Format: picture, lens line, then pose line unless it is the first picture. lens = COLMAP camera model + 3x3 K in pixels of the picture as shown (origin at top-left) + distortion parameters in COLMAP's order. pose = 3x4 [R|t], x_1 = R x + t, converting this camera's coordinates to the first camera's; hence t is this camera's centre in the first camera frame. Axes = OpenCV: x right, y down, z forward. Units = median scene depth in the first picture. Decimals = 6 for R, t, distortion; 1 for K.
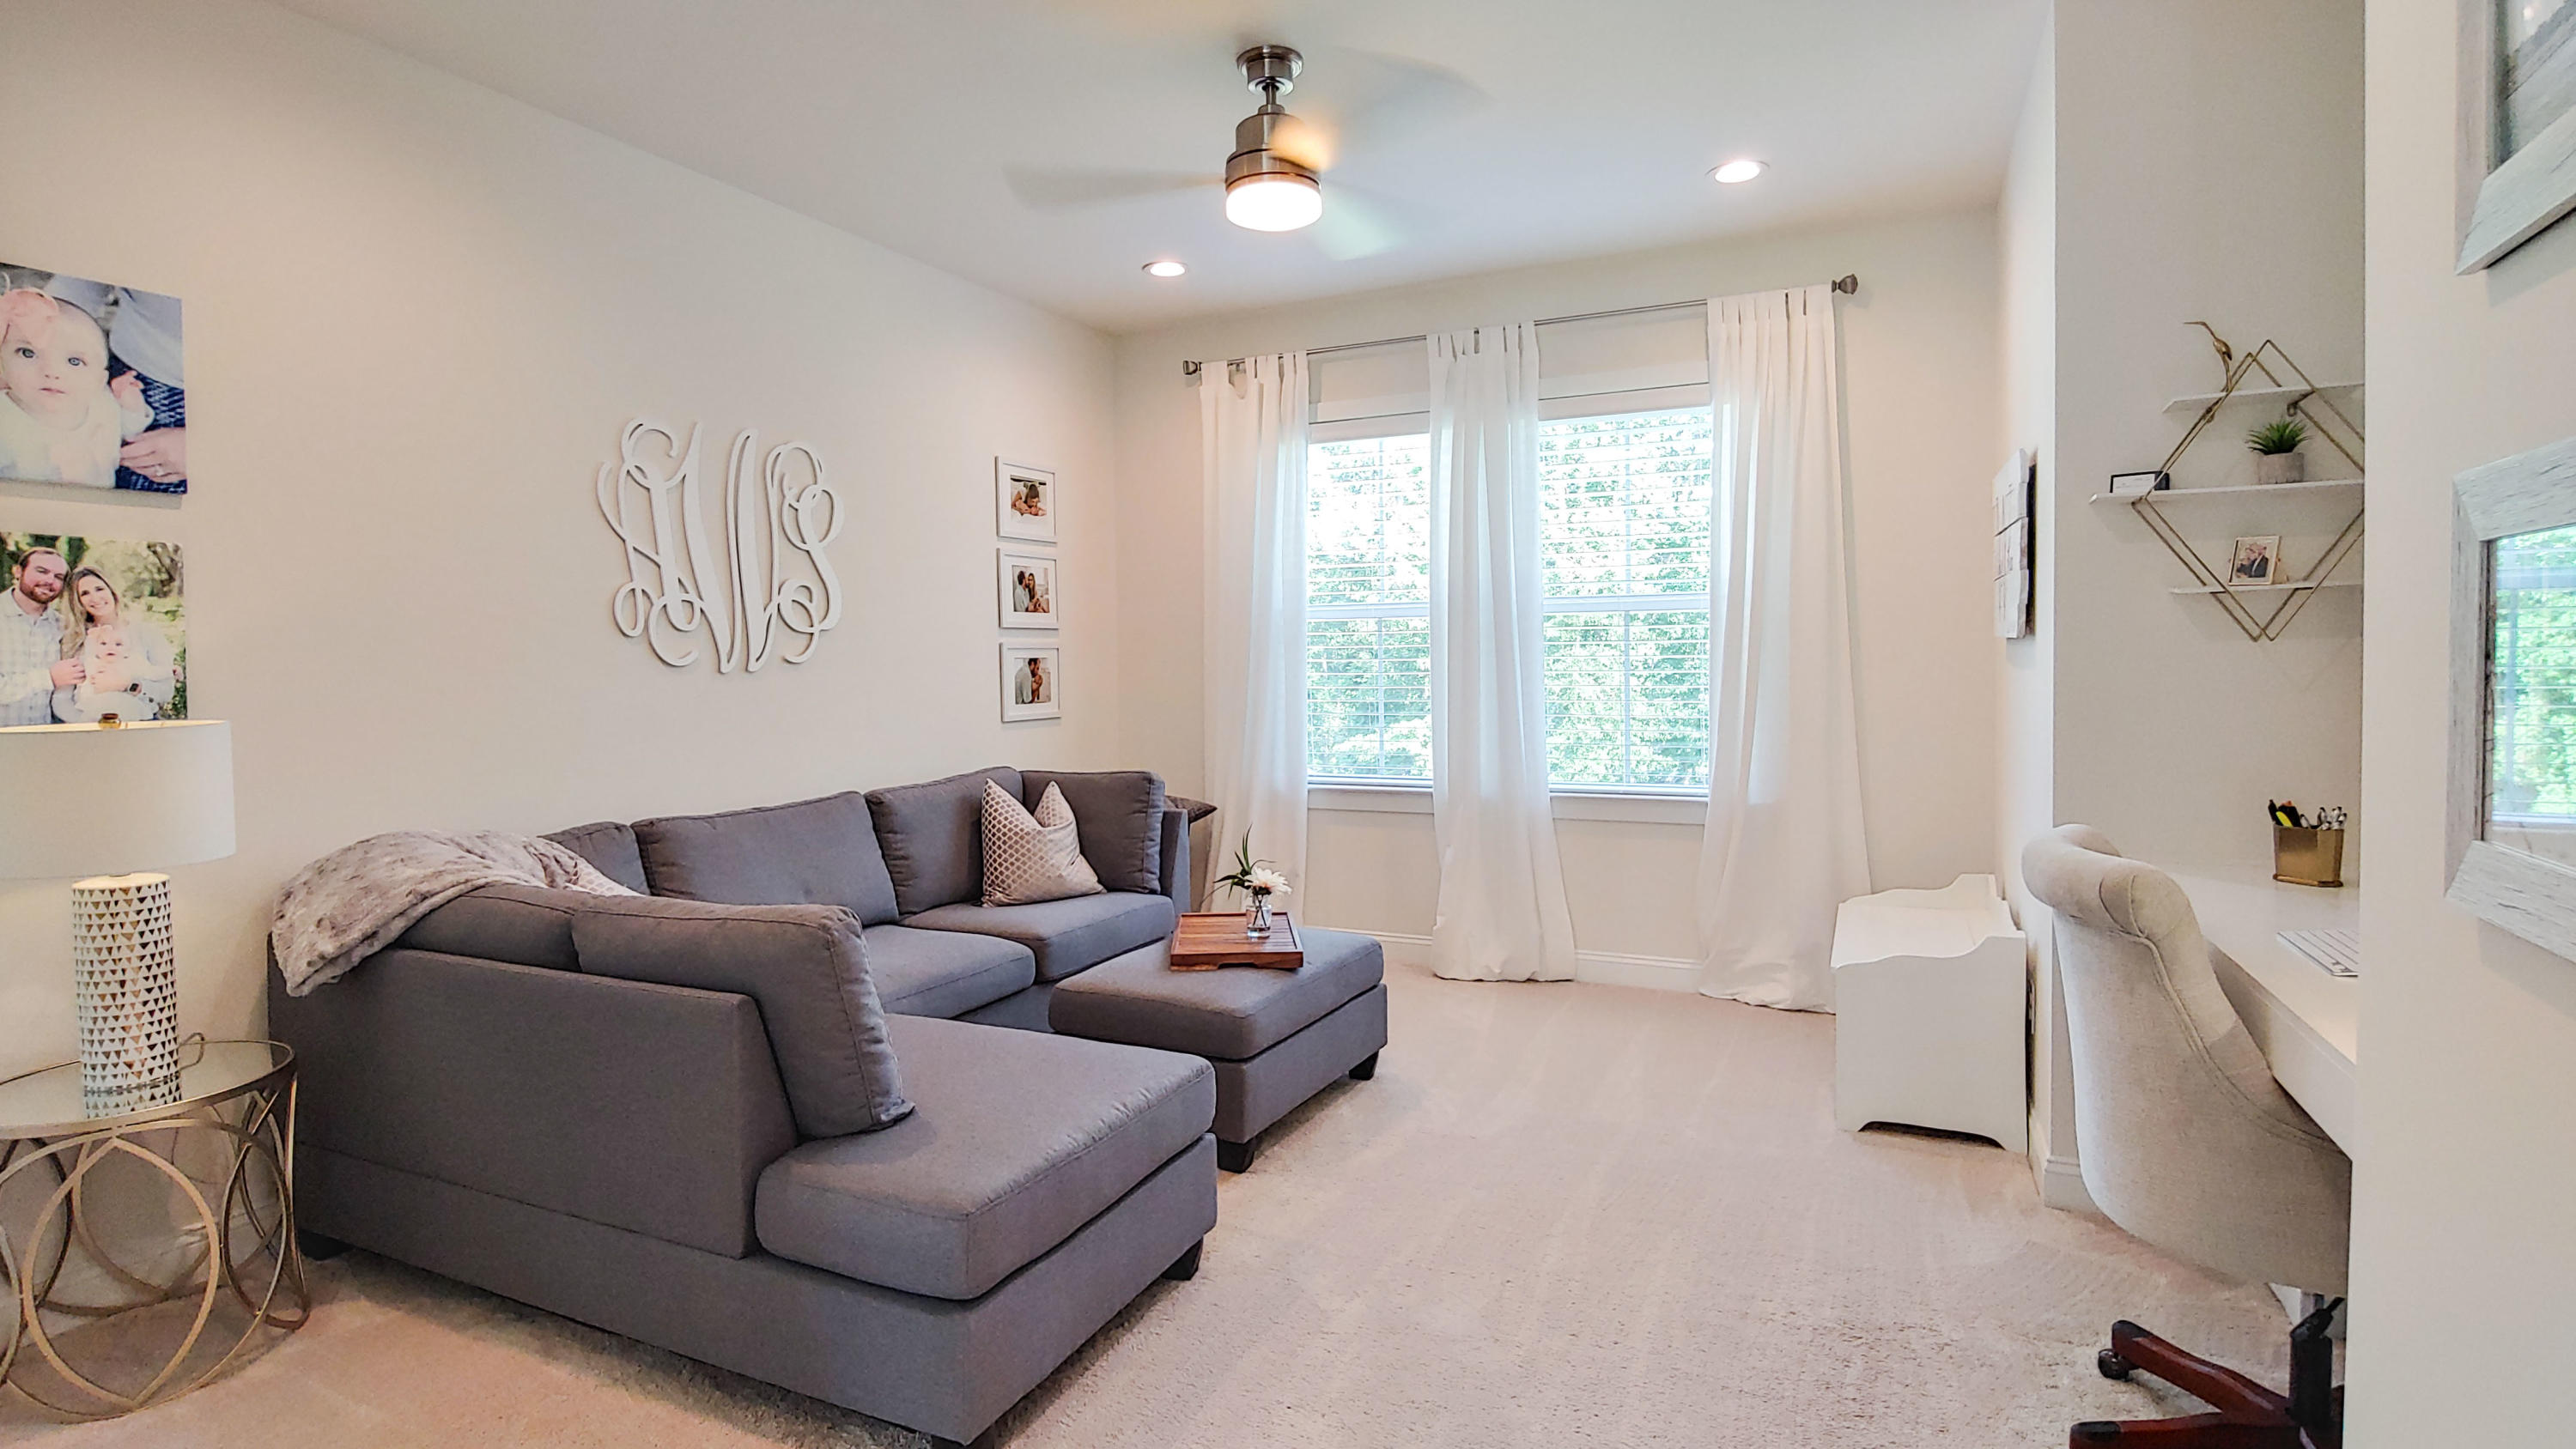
lens RADIAL K [[1253.5, 0, 1297.2], [0, 1253.5, 727.8], [0, 0, 1]] dist [-0.004795, -0.001213]
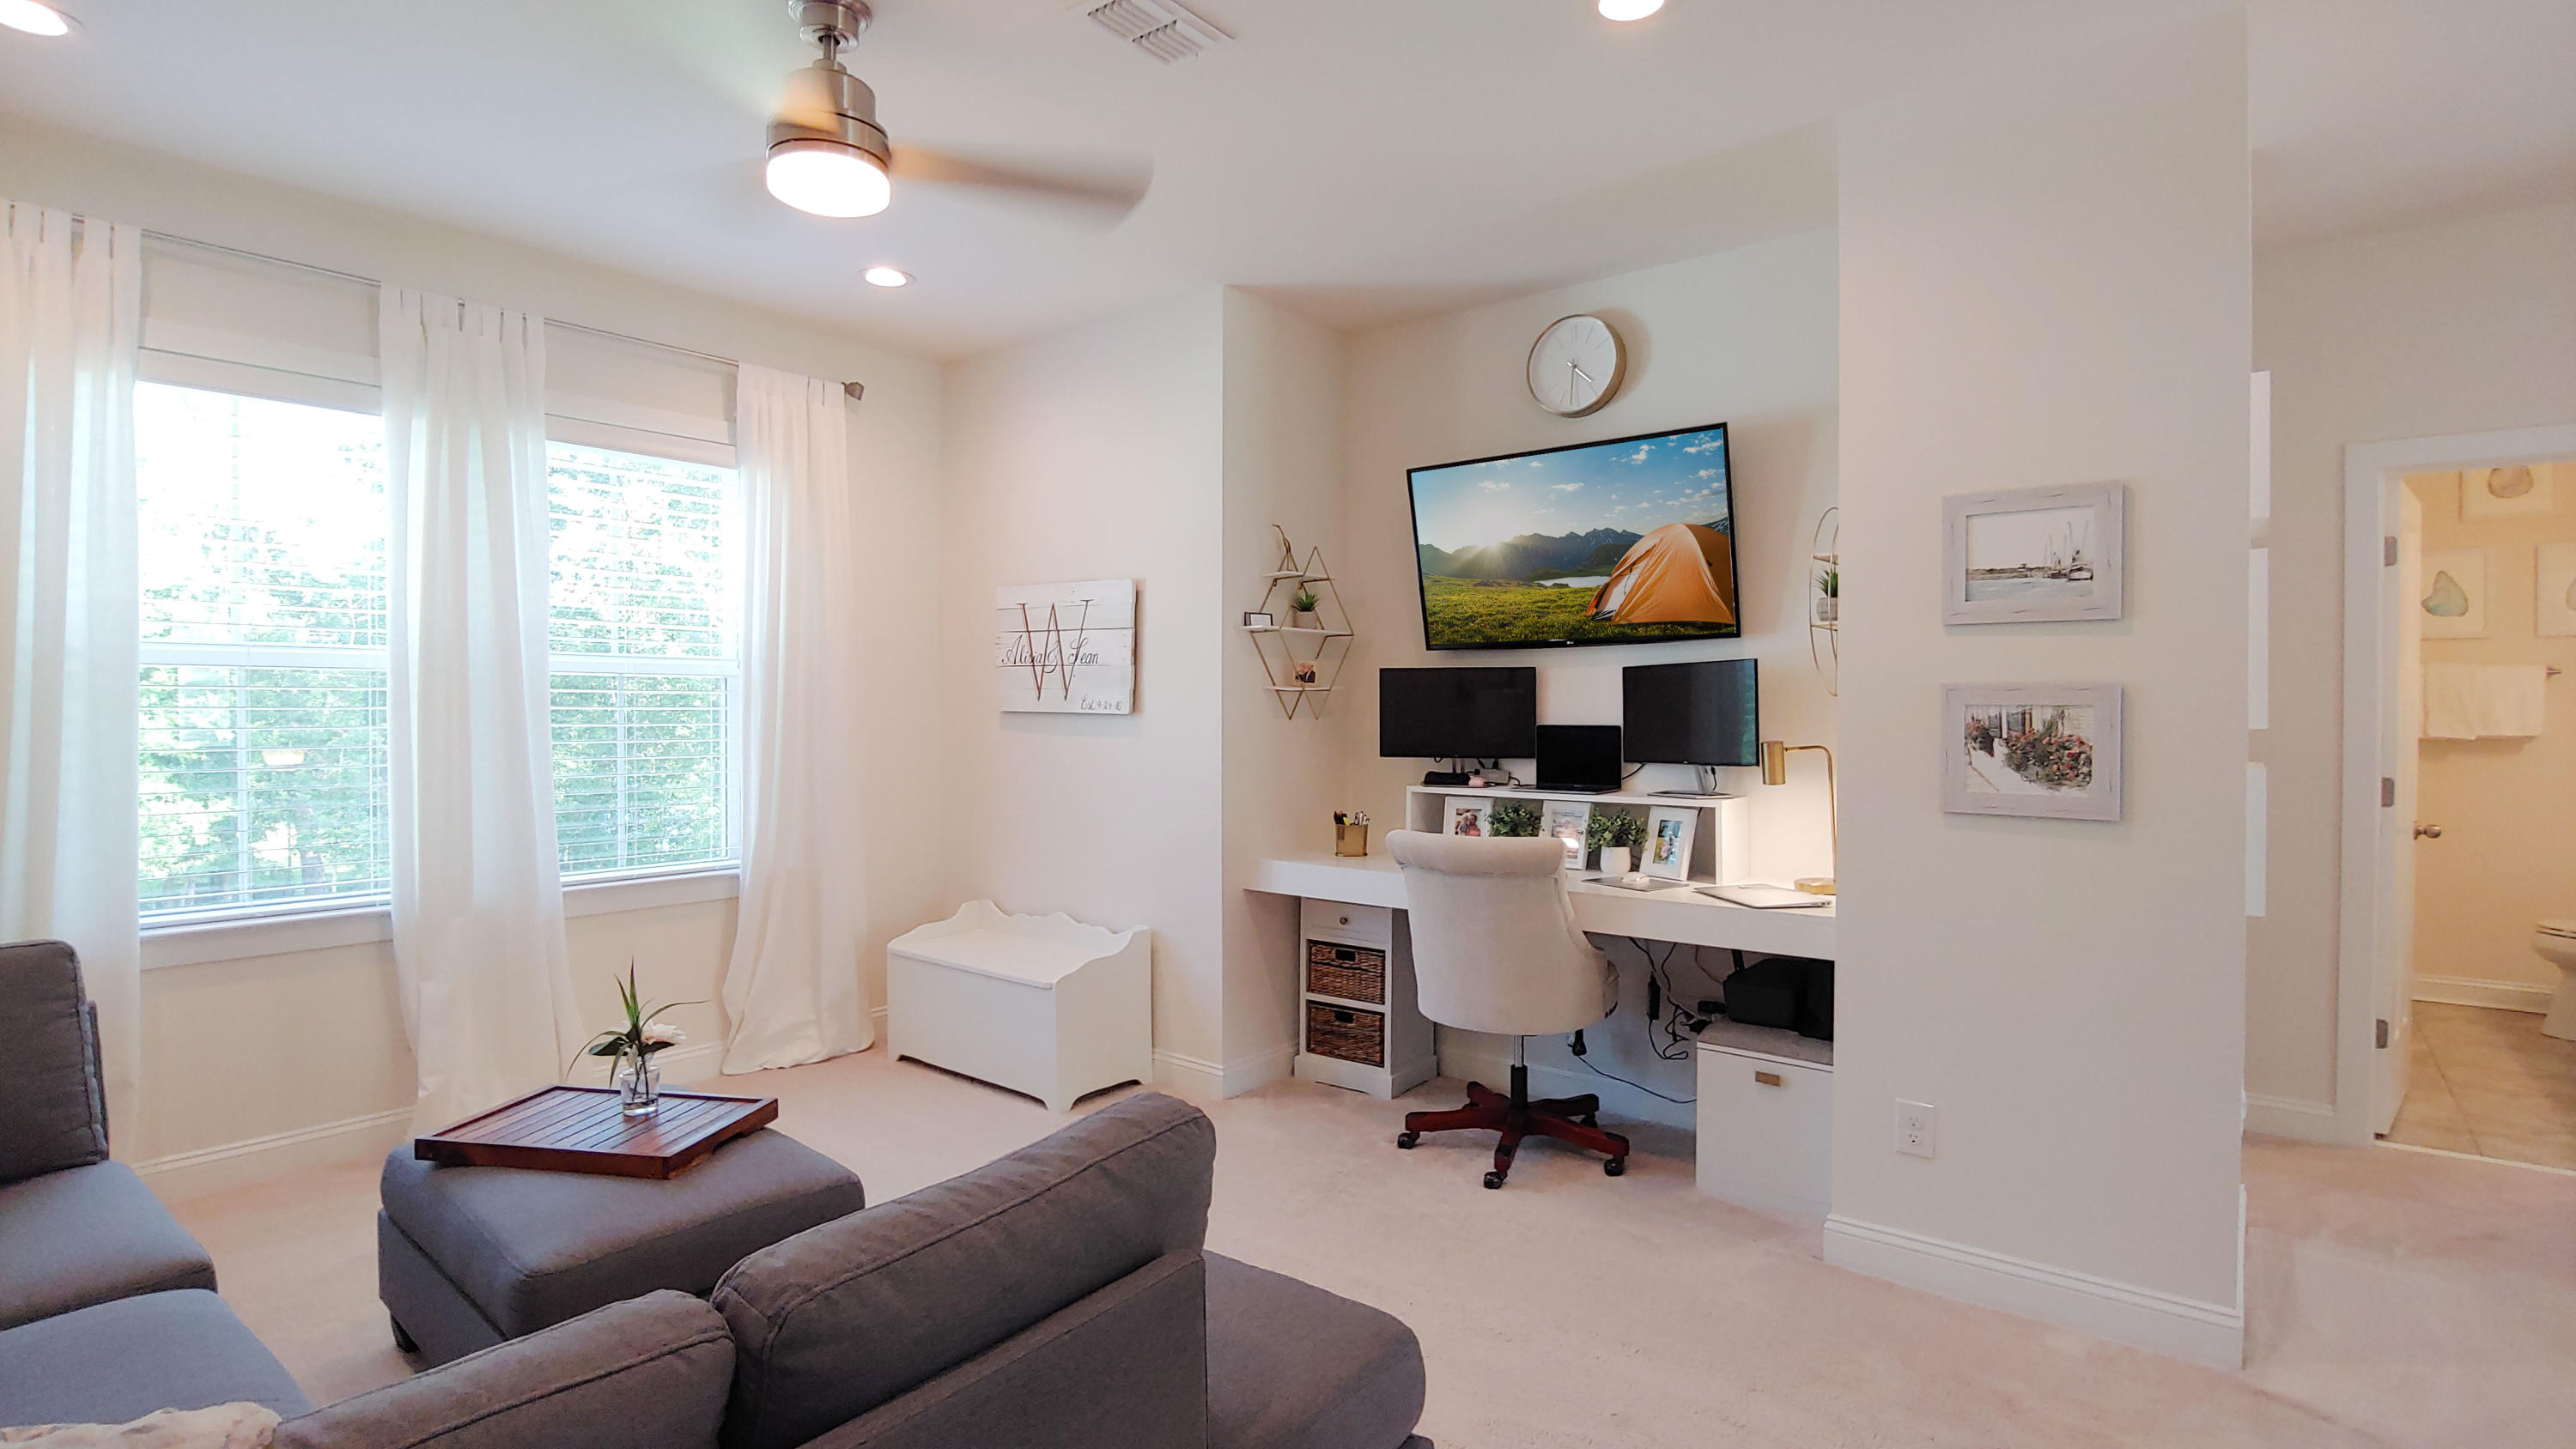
lens RADIAL K [[1175.4, 0, 1346.7], [0, 1175.4, 723.7], [0, 0, 1]] dist [-0.002468, -0.000260]
pose [[0.220319, -0.000976, 0.975427, -0.467449], [0.048700, 0.998763, -0.010000, -0.025824], [-0.974211, 0.049707, 0.220094, 0.341685]]
